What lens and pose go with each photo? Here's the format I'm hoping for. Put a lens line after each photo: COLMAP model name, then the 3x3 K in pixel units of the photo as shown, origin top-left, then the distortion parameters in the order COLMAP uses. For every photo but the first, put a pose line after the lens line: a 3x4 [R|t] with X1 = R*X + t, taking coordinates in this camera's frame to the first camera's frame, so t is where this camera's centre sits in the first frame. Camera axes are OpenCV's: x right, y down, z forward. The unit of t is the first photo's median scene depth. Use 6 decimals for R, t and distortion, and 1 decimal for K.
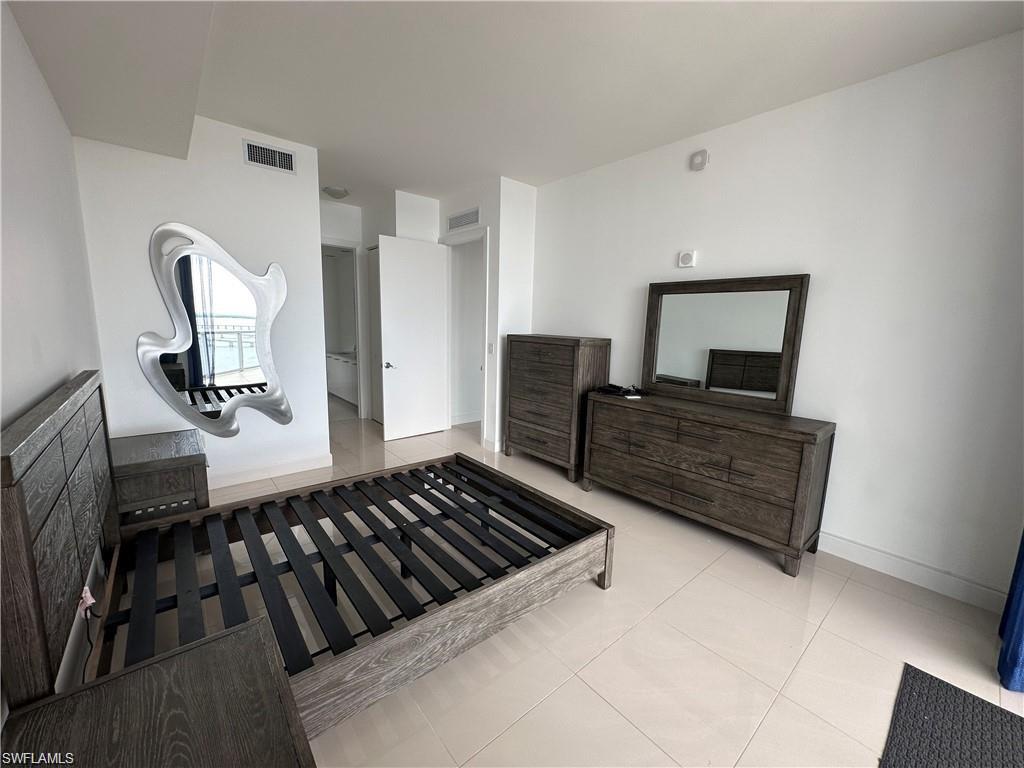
lens RADIAL K [[409.3, 0, 507.9], [0, 409.3, 383.2], [0, 0, 1]] dist [-0.000948, 0.000883]
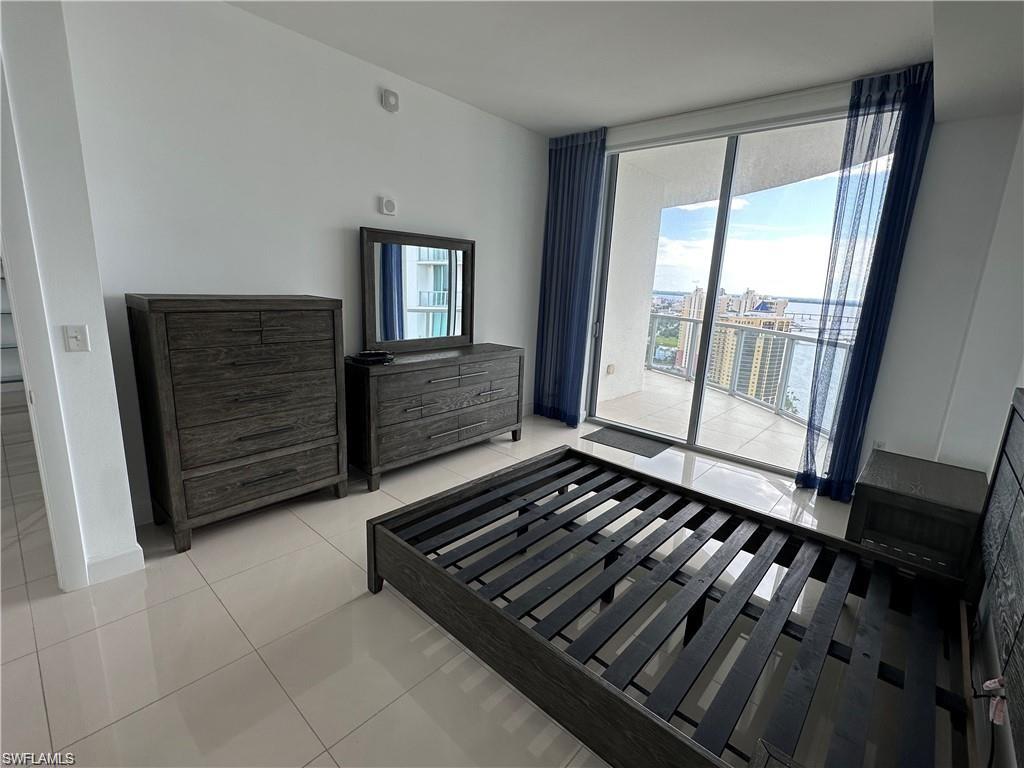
lens RADIAL K [[469.6, 0, 508.4], [0, 469.6, 384.8], [0, 0, 1]] dist [0.004944, 0.000171]
pose [[-0.138041, -0.244378, 0.959804, -0.761668], [0.105923, 0.959881, 0.259632, -0.163142], [-0.984746, 0.137505, -0.106618, 0.916902]]
